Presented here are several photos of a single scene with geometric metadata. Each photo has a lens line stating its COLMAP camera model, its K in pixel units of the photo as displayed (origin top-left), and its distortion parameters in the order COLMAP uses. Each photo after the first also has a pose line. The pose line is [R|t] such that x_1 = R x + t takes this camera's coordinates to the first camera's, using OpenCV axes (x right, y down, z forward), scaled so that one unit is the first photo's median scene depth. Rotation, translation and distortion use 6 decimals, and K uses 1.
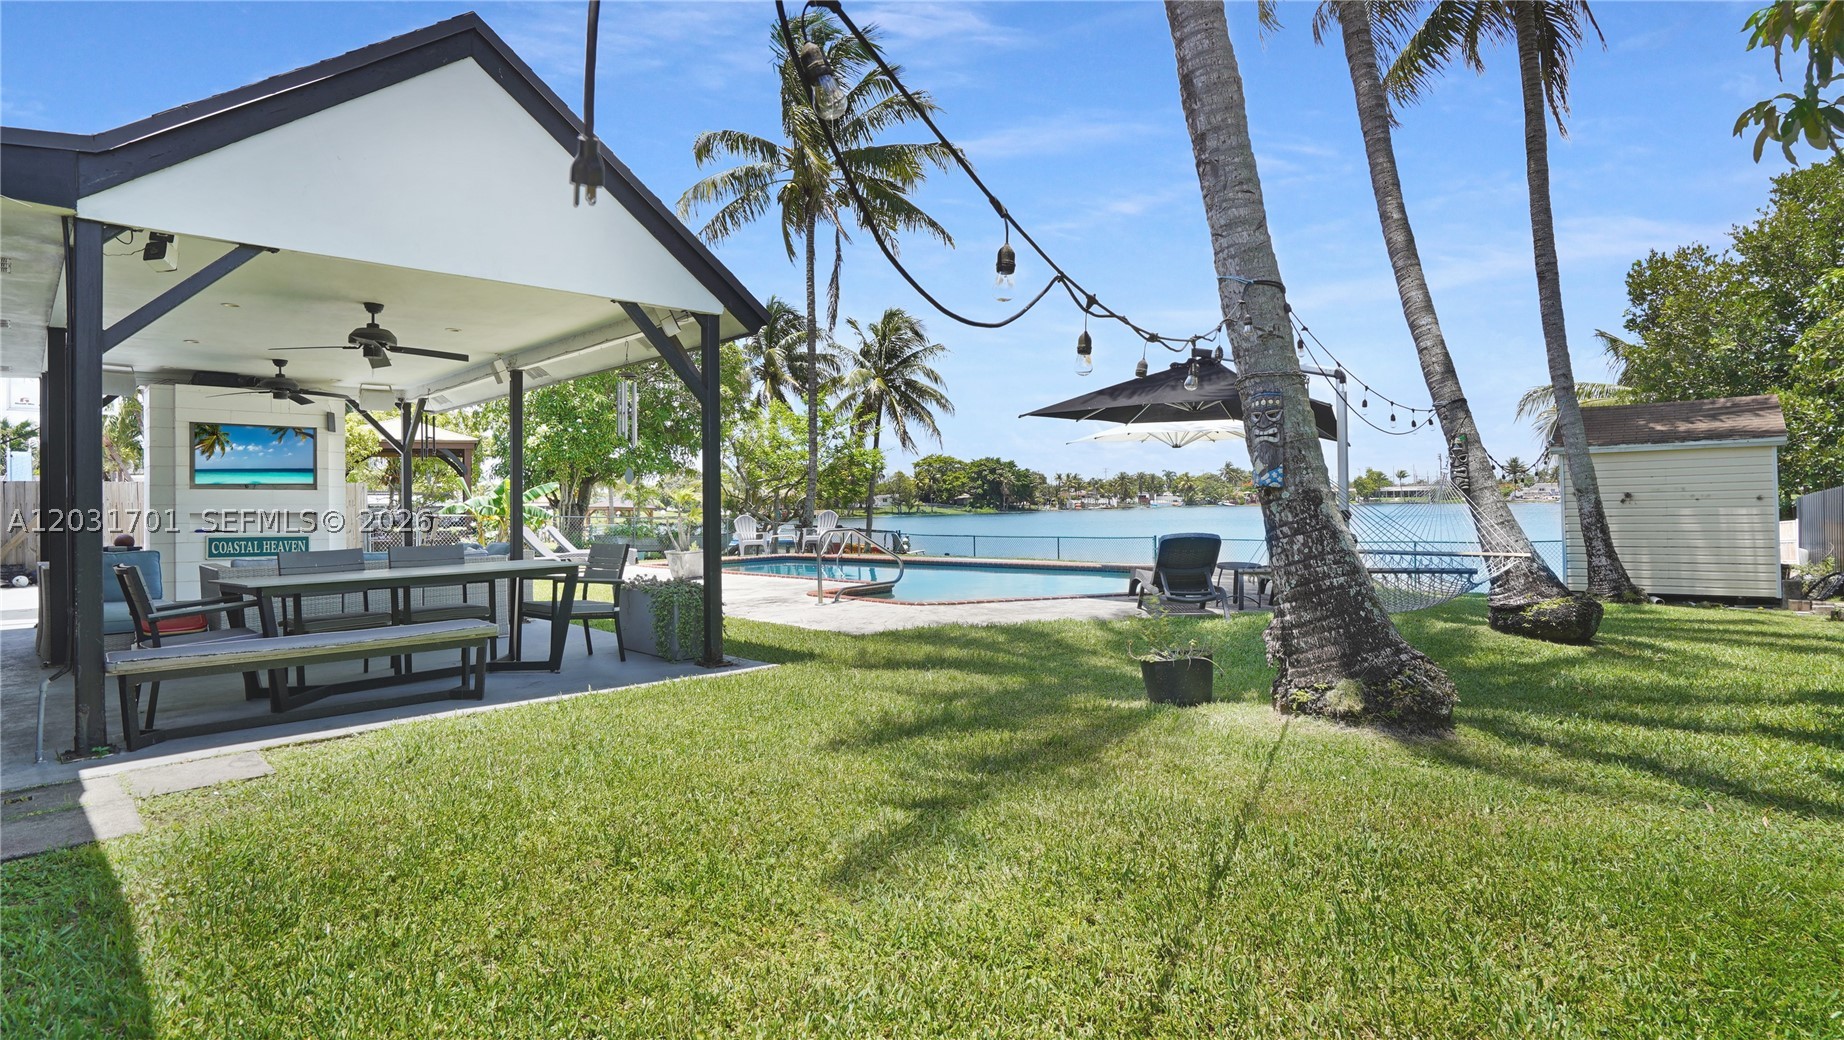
lens RADIAL K [[940.7, 0, 915.2], [0, 940.7, 504.9], [0, 0, 1]] dist [-0.055709, 0.026630]
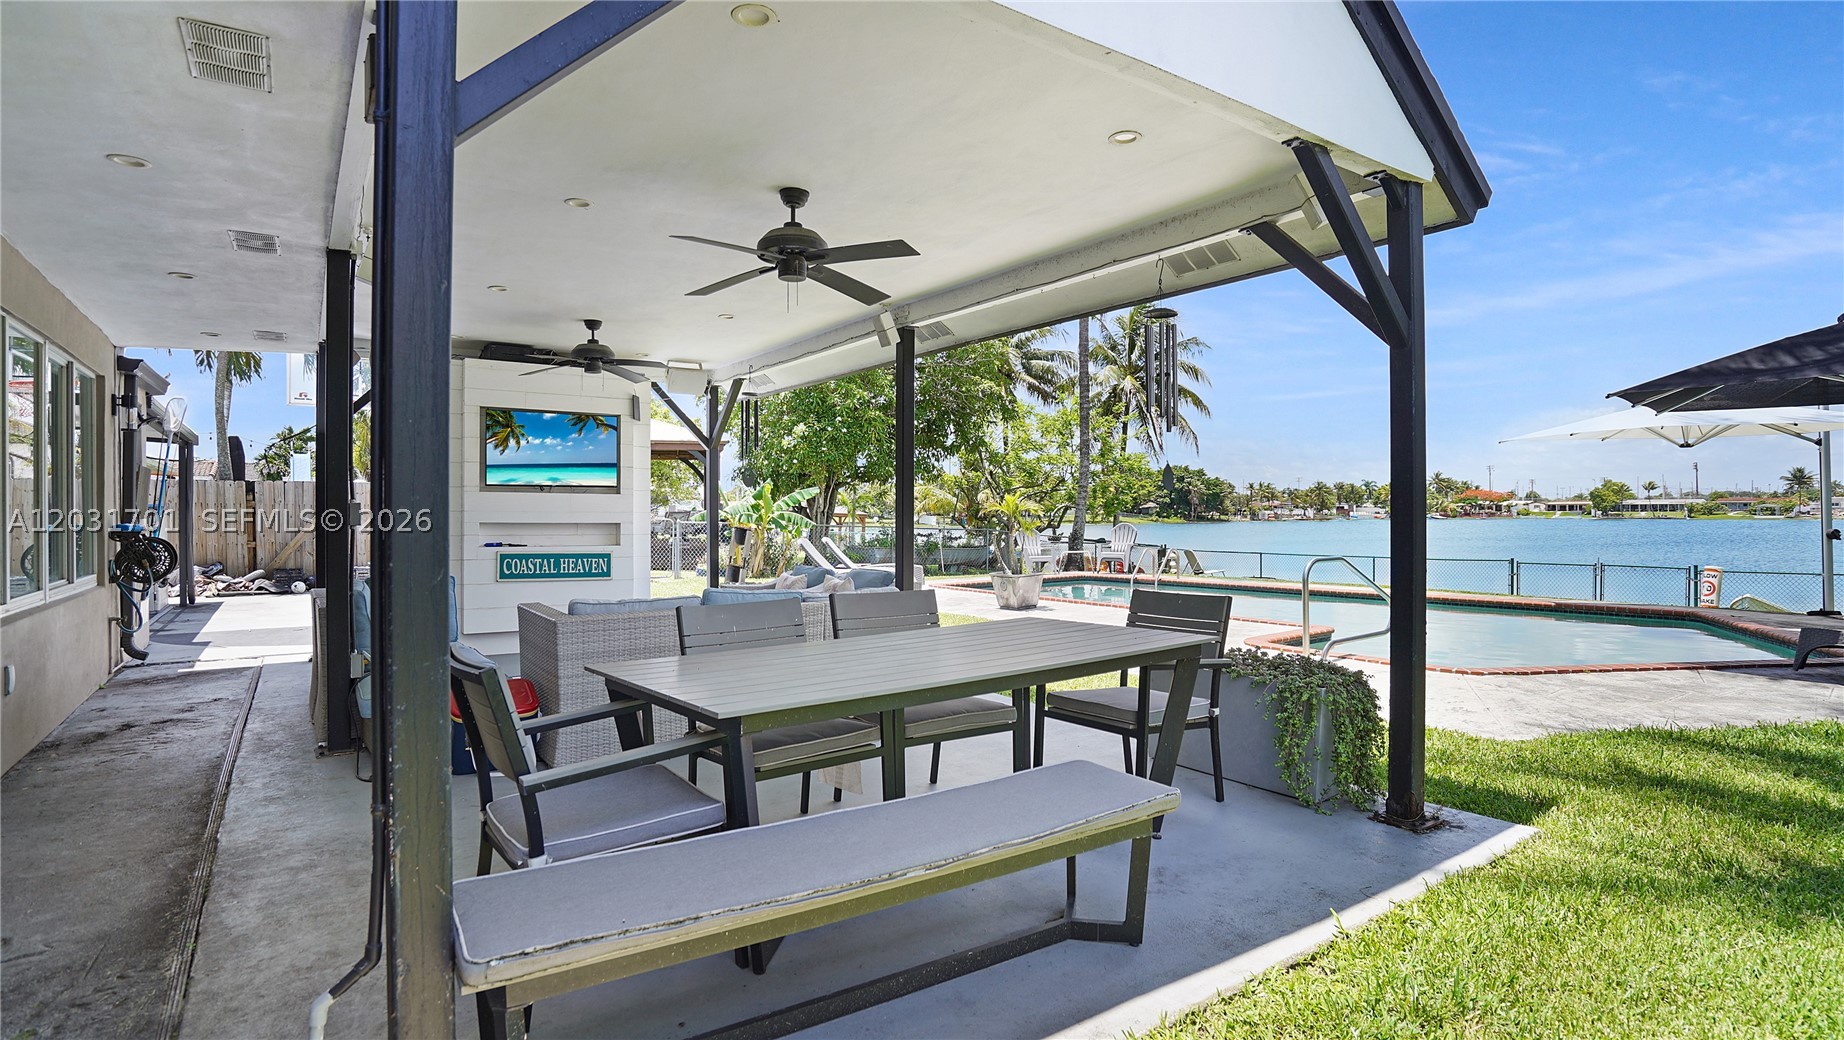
lens RADIAL K [[924.7, 0, 907.1], [0, 924.7, 517.1], [0, 0, 1]] dist [-0.052169, 0.020822]
pose [[0.982470, 0.012984, -0.185969, -0.079728], [-0.011947, 0.999906, 0.006695, -0.001451], [0.186039, -0.004356, 0.982533, 0.083509]]
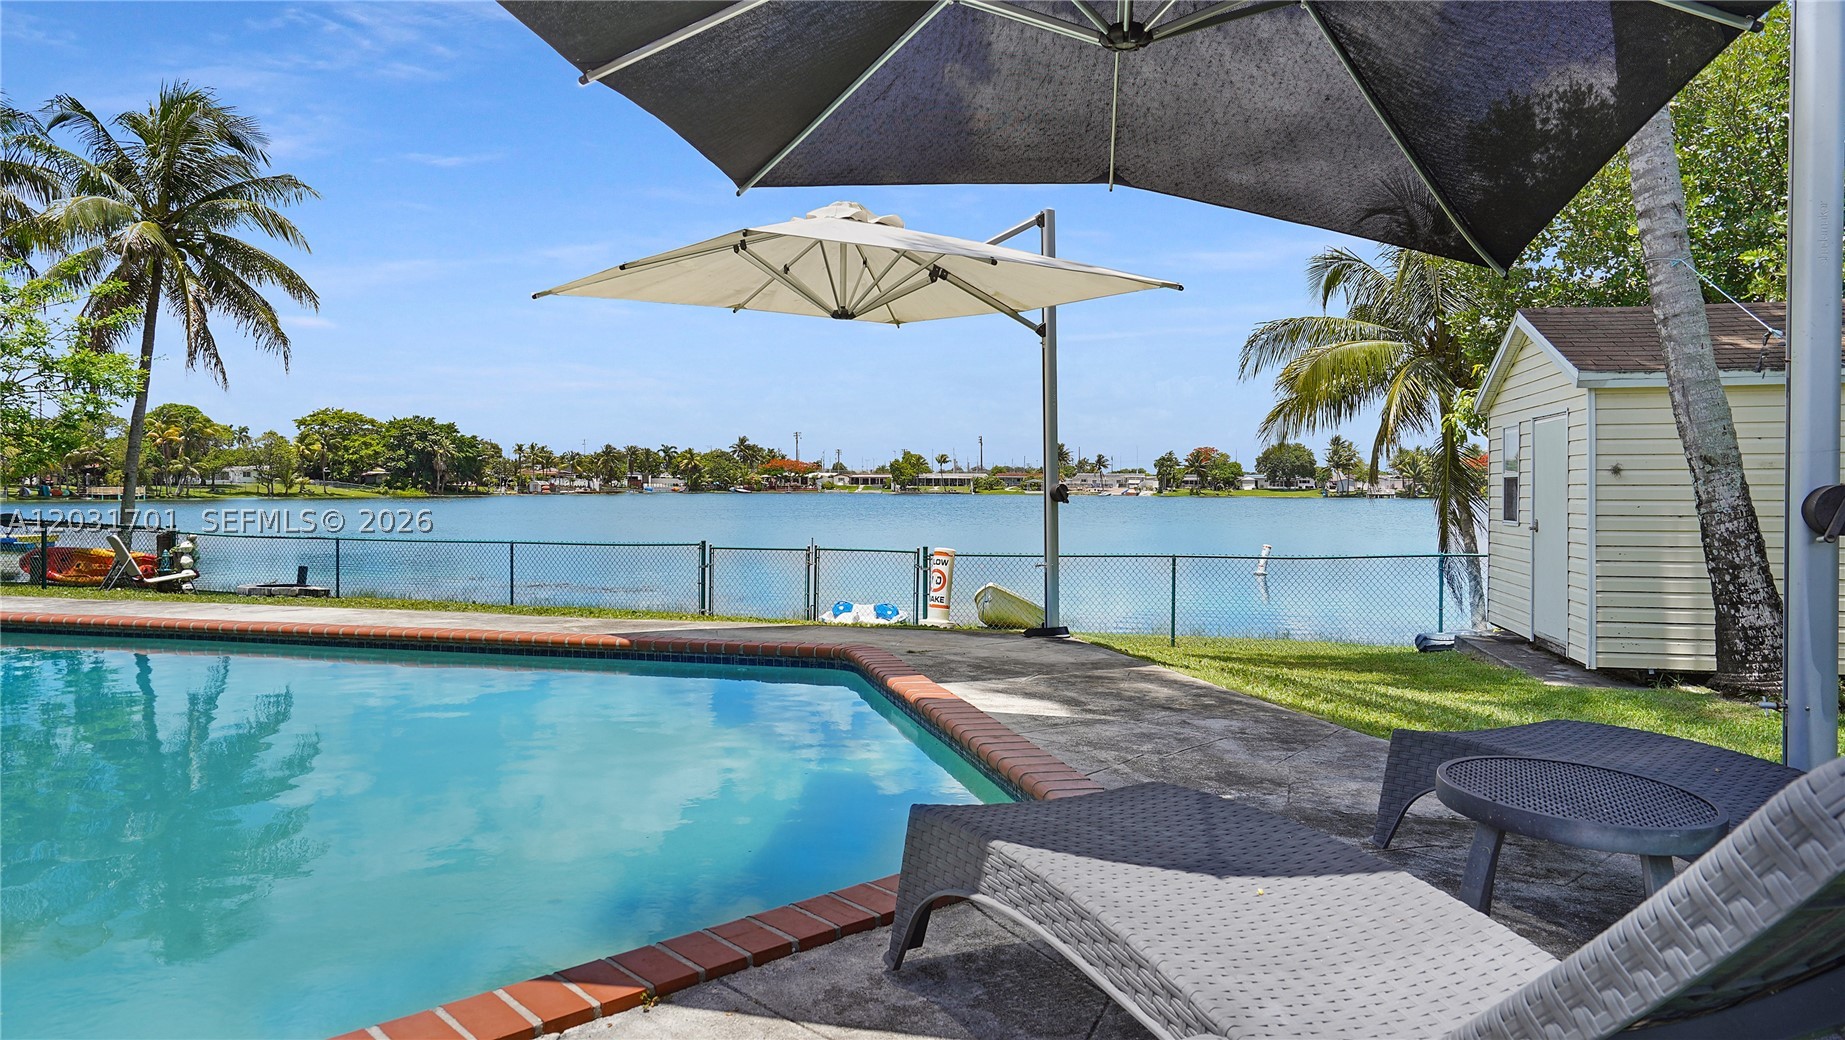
lens RADIAL K [[1189.5, 0, 919.5], [0, 1189.5, 497.4], [0, 0, 1]] dist [-0.083357, 0.112293]
pose [[0.887470, 0.016564, 0.460568, 0.040106], [-0.019502, 0.999809, 0.001621, 0.003499], [-0.460453, -0.010421, 0.887623, 0.244983]]
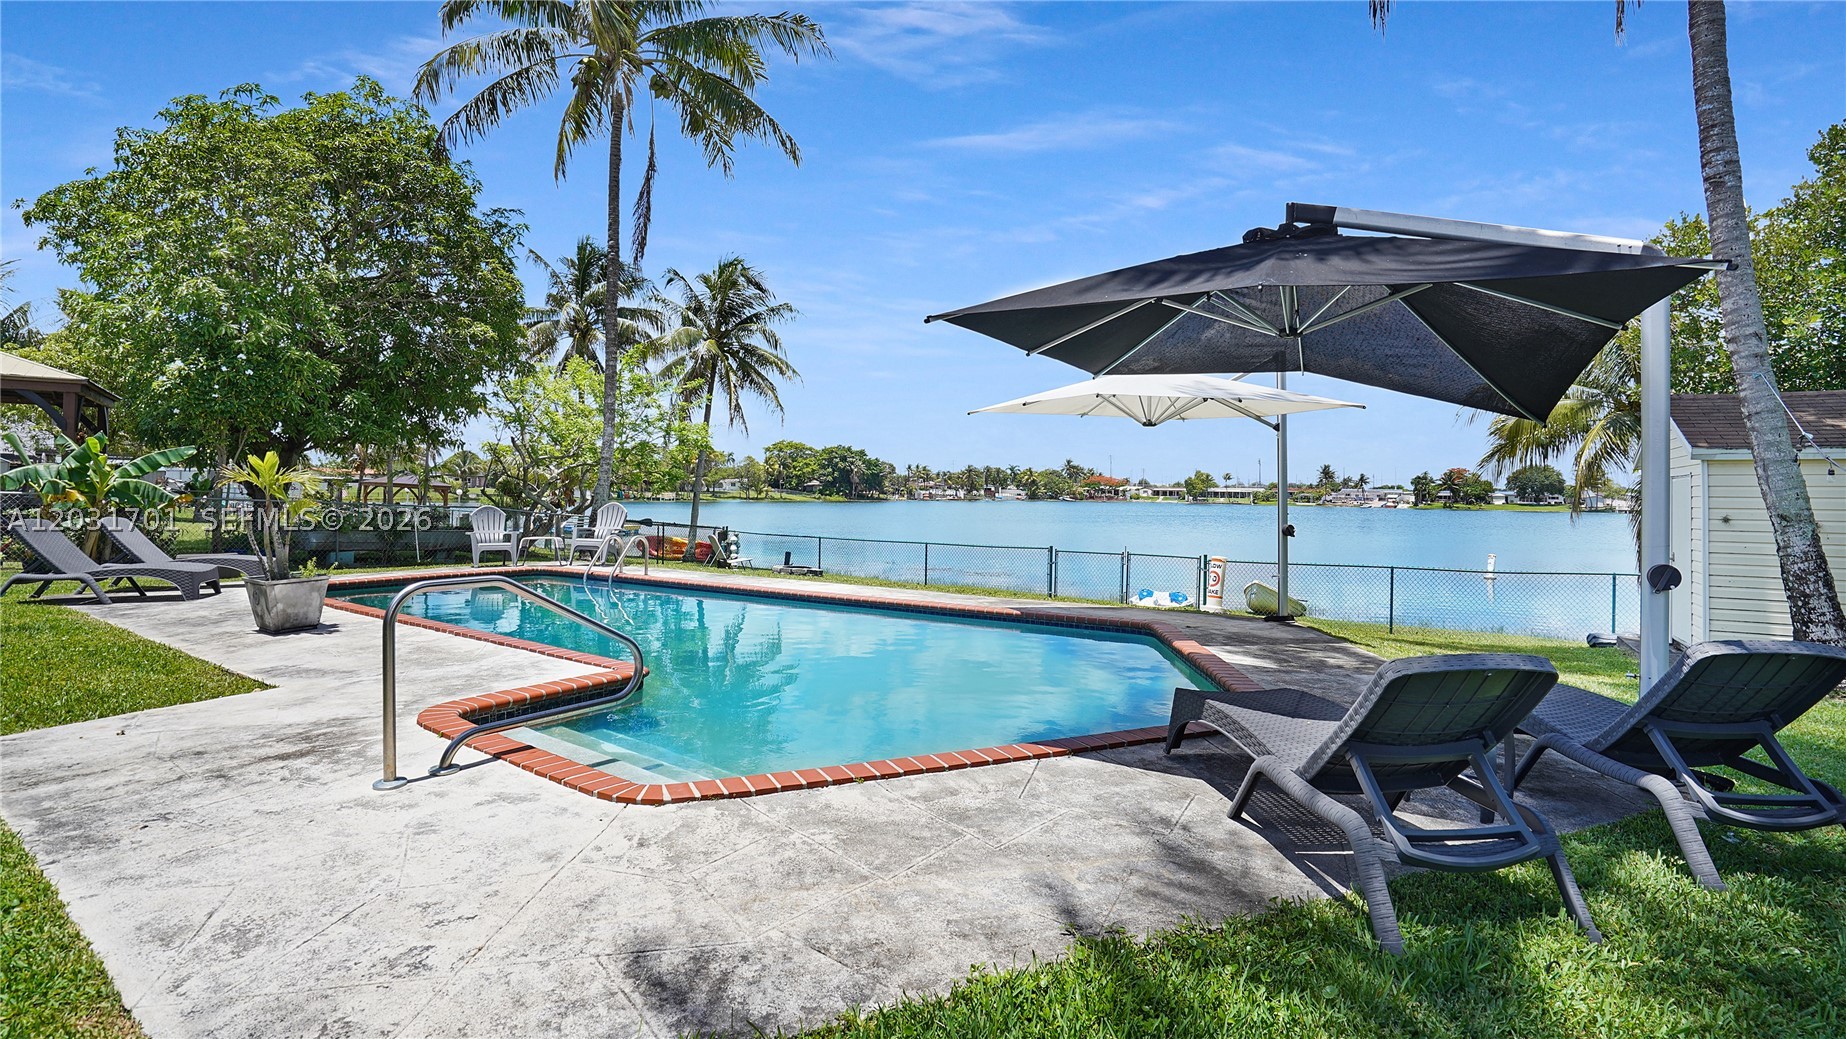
lens RADIAL K [[904.7, 0, 912.4], [0, 904.7, 492.2], [0, 0, 1]] dist [-0.062715, 0.019687]
pose [[0.986704, 0.032360, 0.159273, 0.014011], [-0.032419, 0.999472, -0.002227, -0.004679], [-0.159261, -0.002966, 0.987232, 0.187408]]
